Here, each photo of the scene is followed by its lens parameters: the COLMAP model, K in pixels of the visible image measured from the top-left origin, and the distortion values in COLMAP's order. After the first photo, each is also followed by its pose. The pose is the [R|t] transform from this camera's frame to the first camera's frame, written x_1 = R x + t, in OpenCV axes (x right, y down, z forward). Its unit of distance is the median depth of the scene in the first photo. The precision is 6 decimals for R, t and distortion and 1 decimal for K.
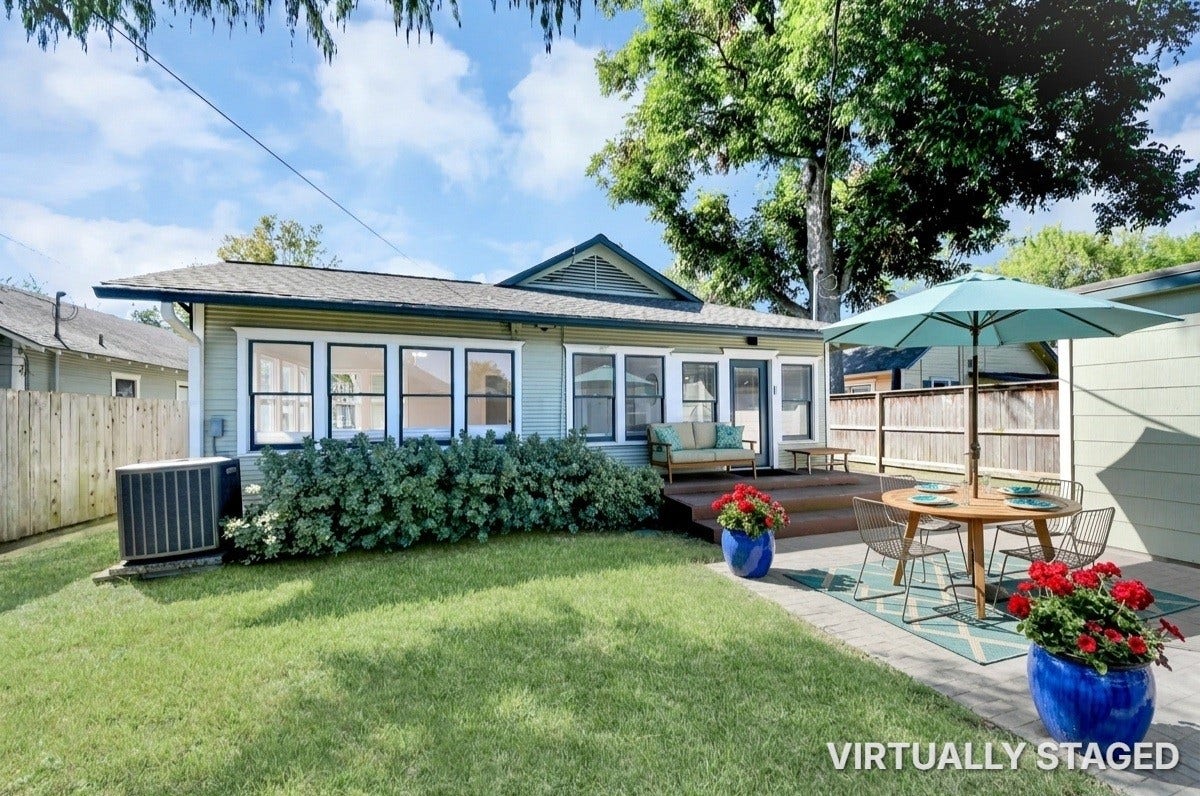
lens RADIAL K [[424.1, 0, 602.7], [0, 424.1, 410.8], [0, 0, 1]] dist [0.024642, -0.014289]
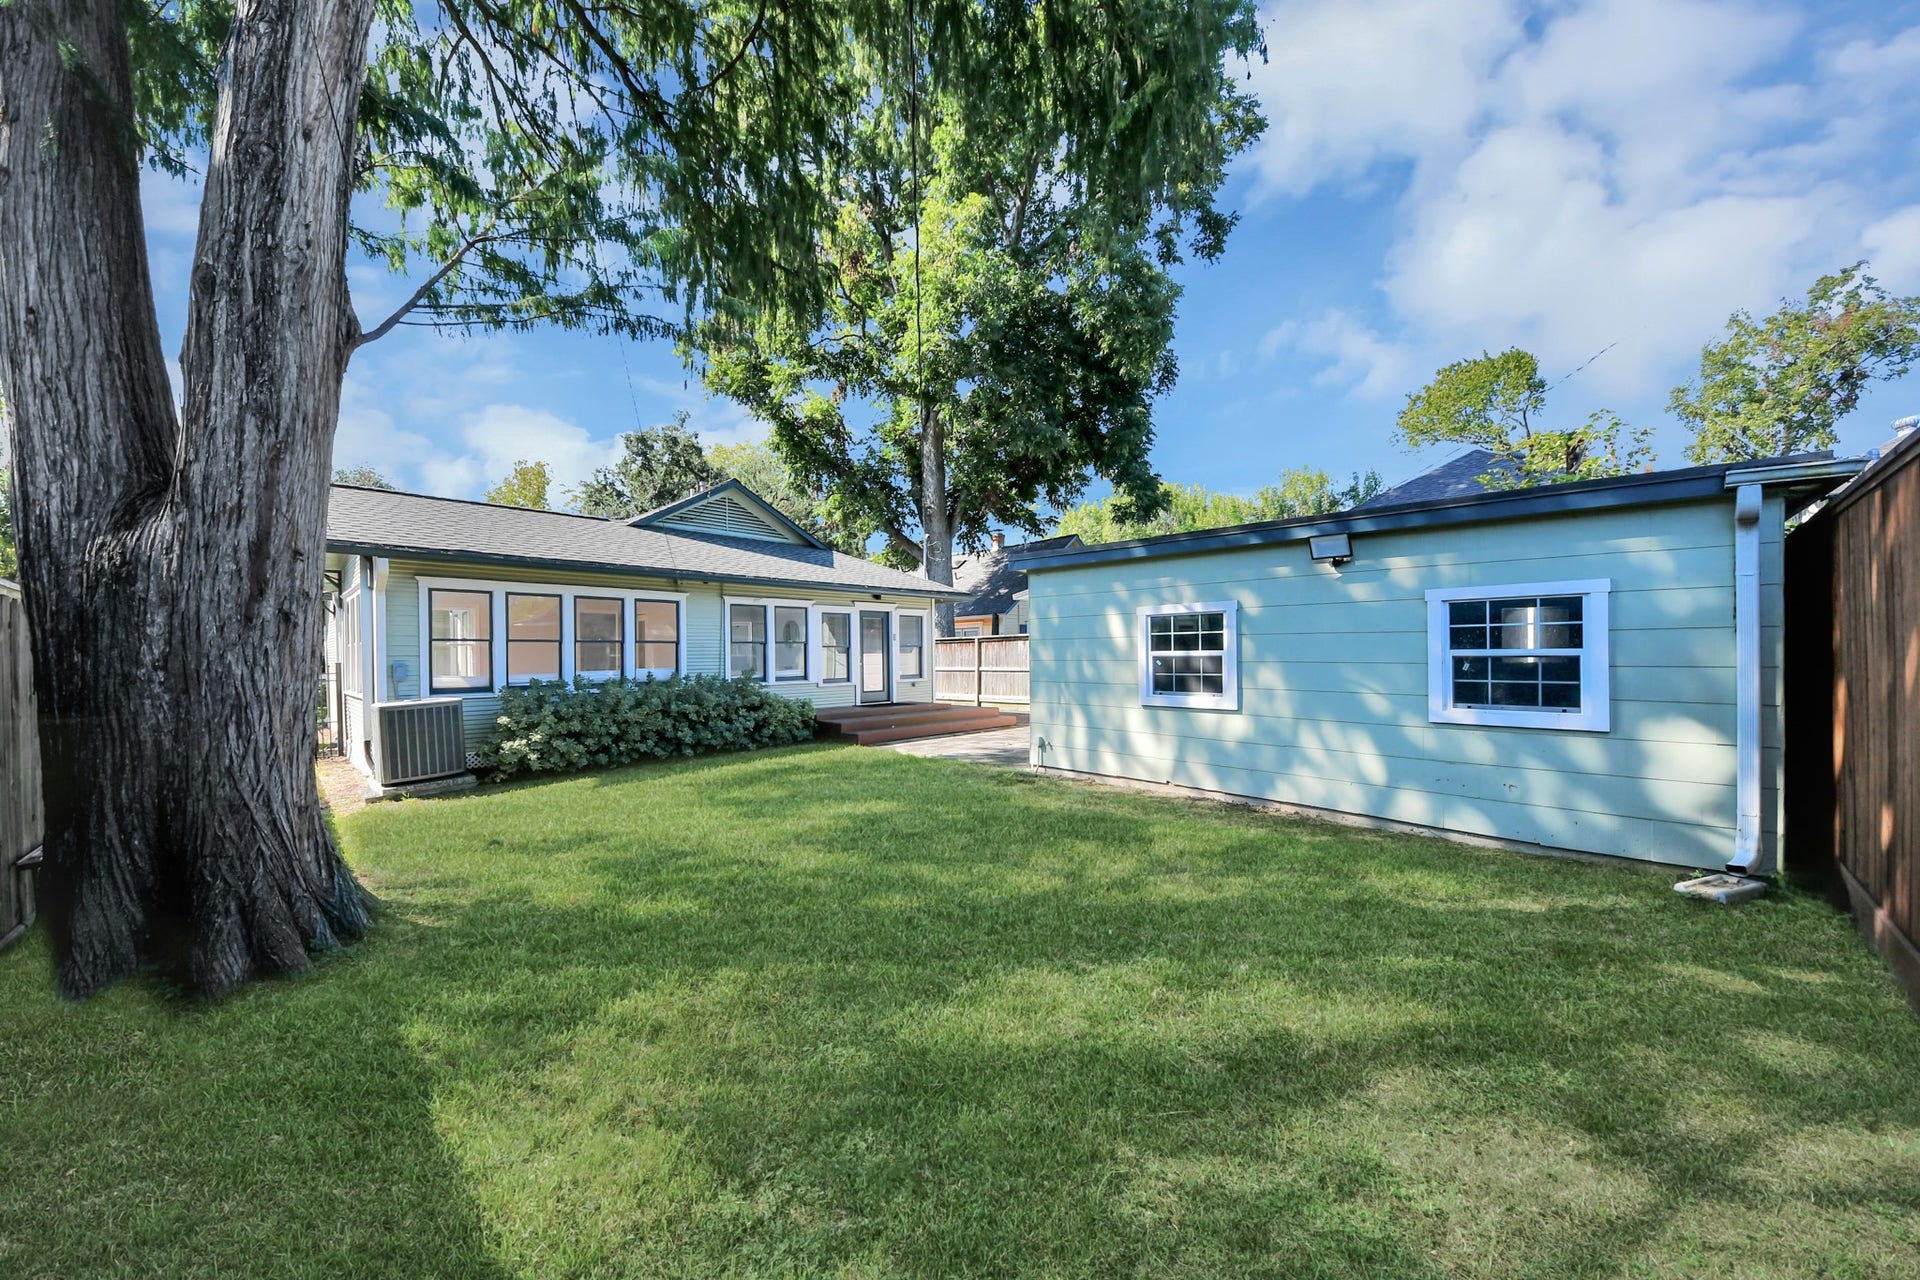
lens RADIAL K [[701.7, 0, 957.7], [0, 701.7, 661.0], [0, 0, 1]] dist [0.024644, -0.017749]
pose [[0.885112, -0.004058, 0.465361, -0.276348], [-0.005825, 0.999787, 0.019798, -0.016631], [-0.465342, -0.020234, 0.884900, -0.643176]]
